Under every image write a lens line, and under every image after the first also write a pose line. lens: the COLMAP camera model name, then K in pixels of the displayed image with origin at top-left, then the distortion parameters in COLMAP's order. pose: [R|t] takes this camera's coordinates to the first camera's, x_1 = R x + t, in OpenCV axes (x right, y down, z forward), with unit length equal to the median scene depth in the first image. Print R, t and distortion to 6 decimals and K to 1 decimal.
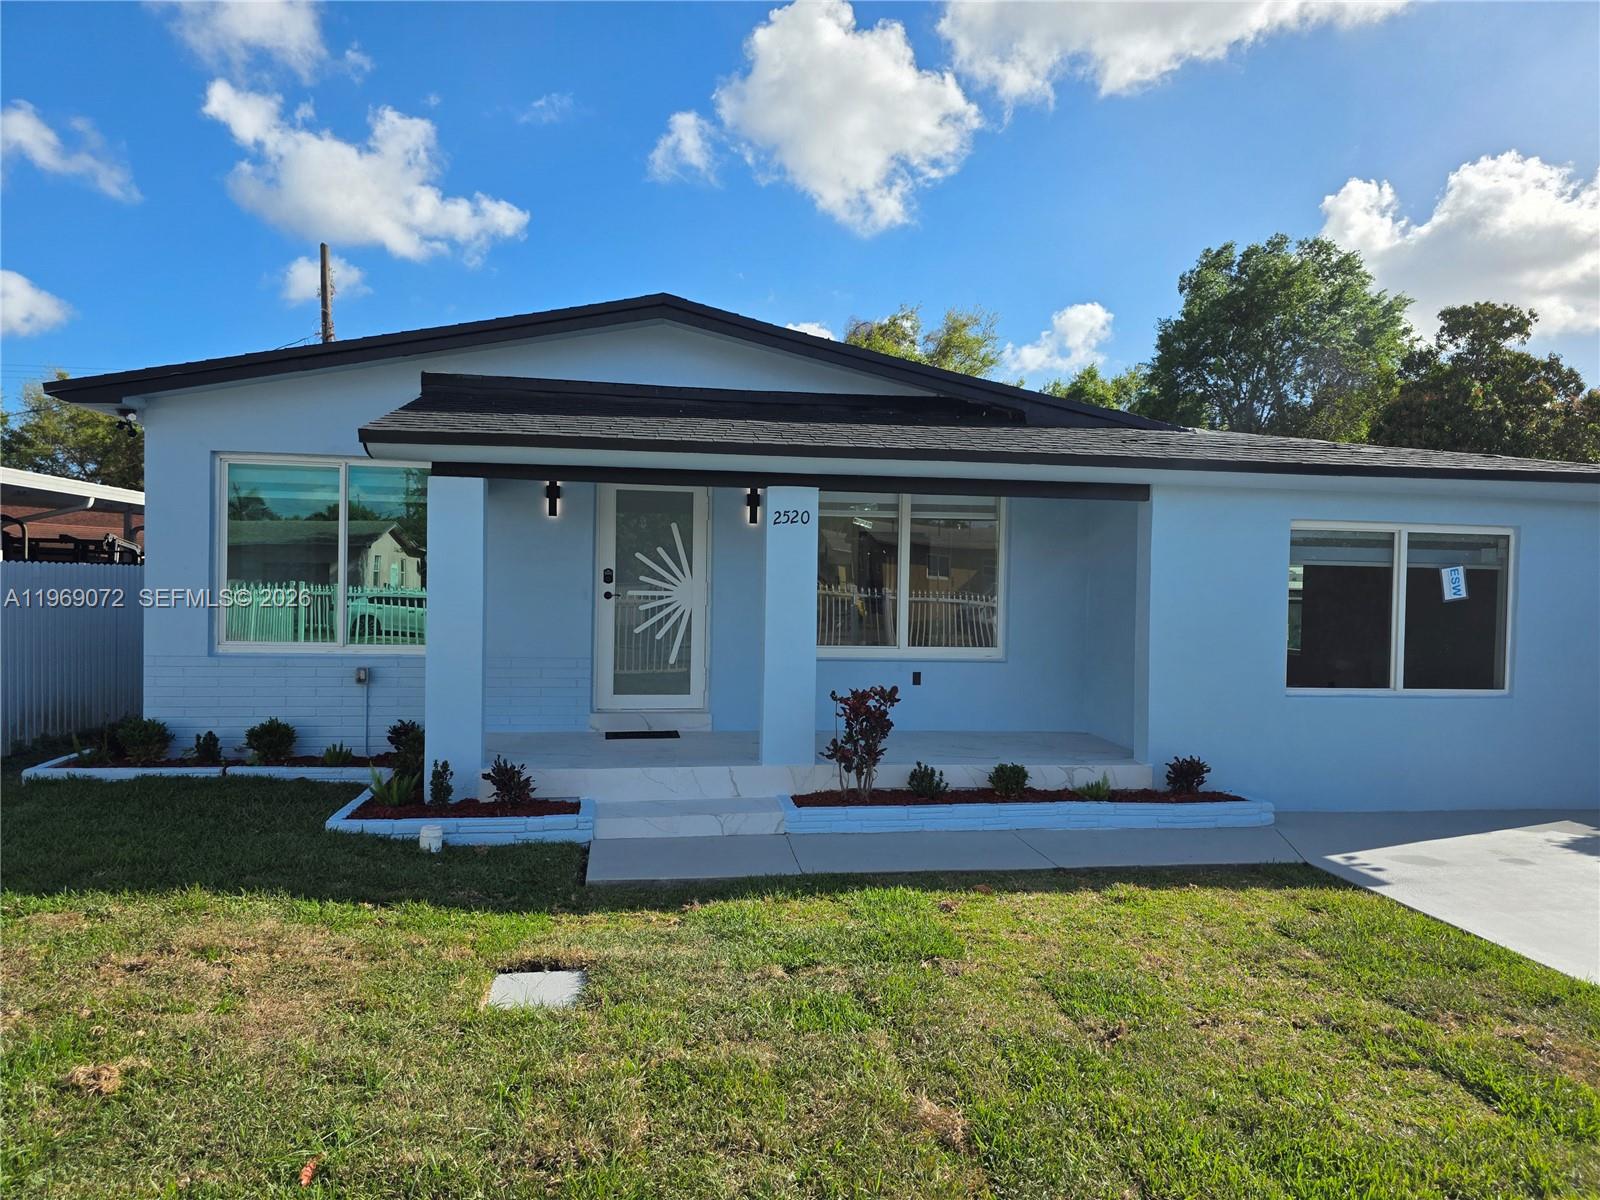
lens RADIAL K [[1097.5, 0, 800.0], [0, 1097.5, 600.0], [0, 0, 1]] dist [0.003003, -0.000352]
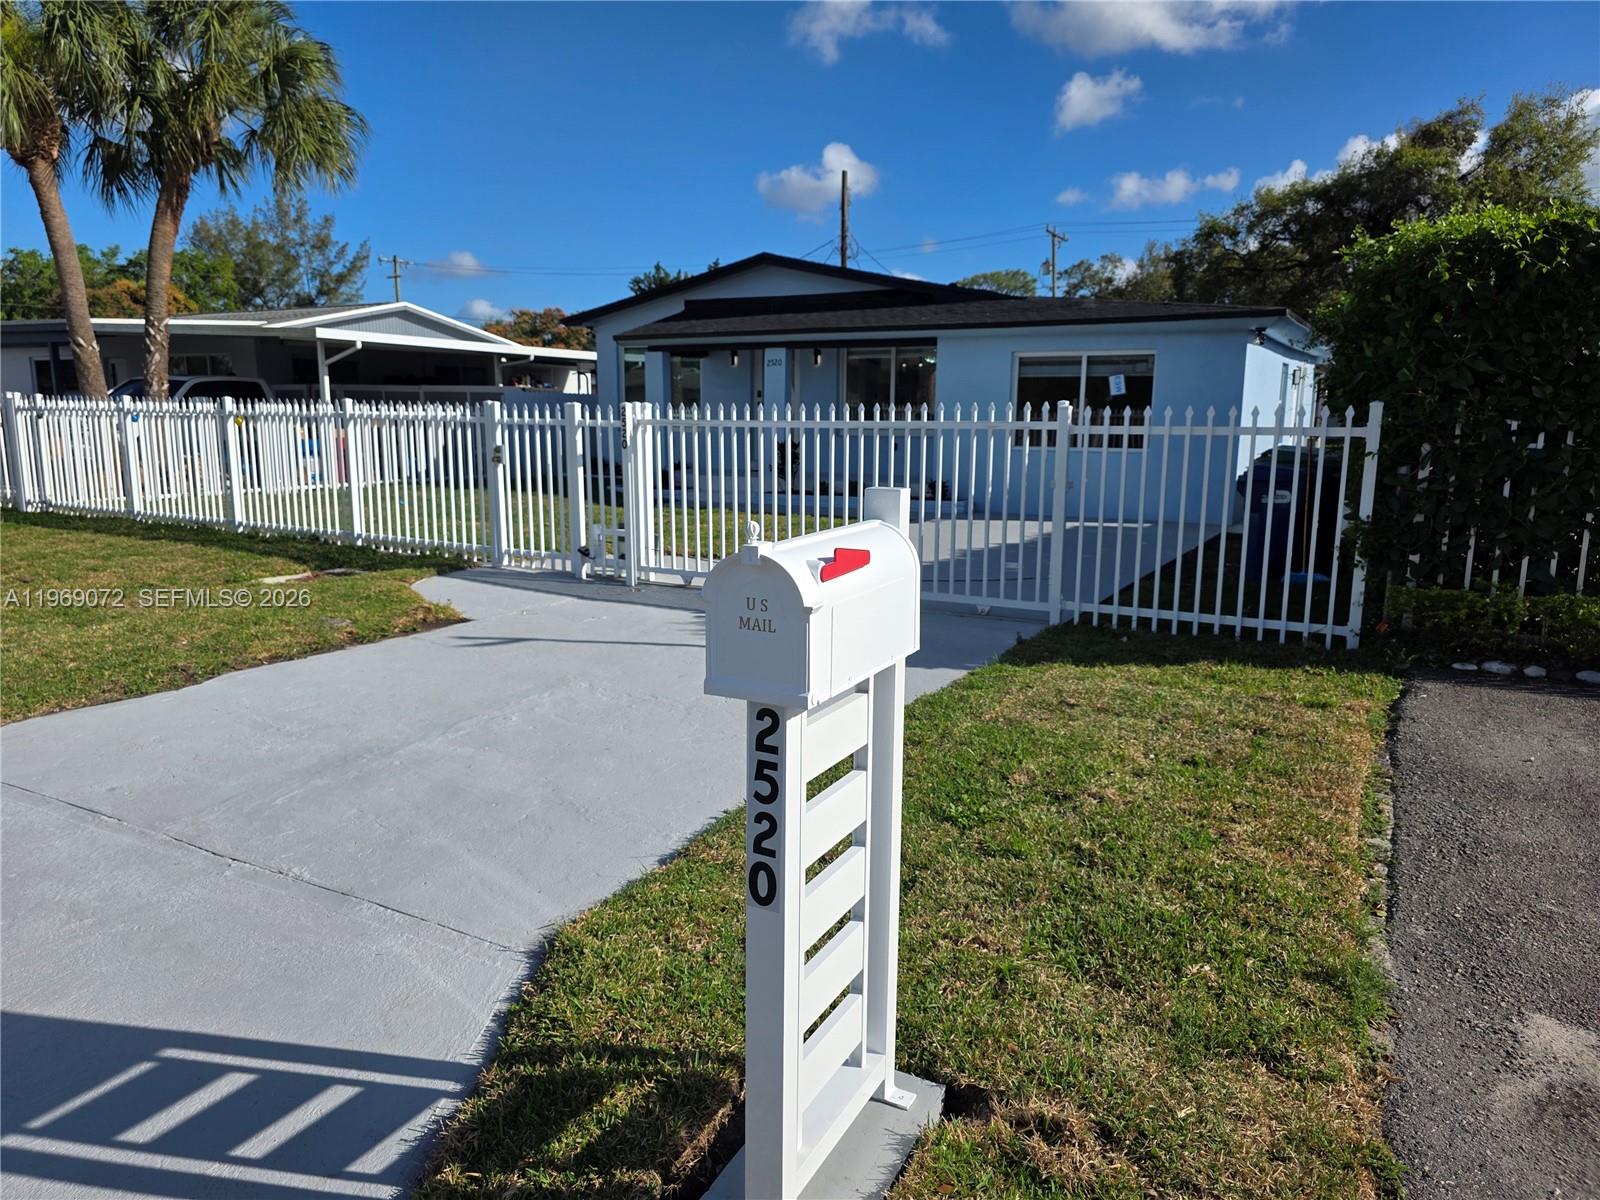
lens RADIAL K [[1097.5, 0, 800.0], [0, 1097.5, 600.0], [0, 0, 1]] dist [0.003003, -0.000352]
pose [[0.800126, 0.086243, -0.593600, 1.240947], [-0.002042, 0.989996, 0.141081, 0.075911], [0.599829, -0.111671, 0.792297, -0.680536]]
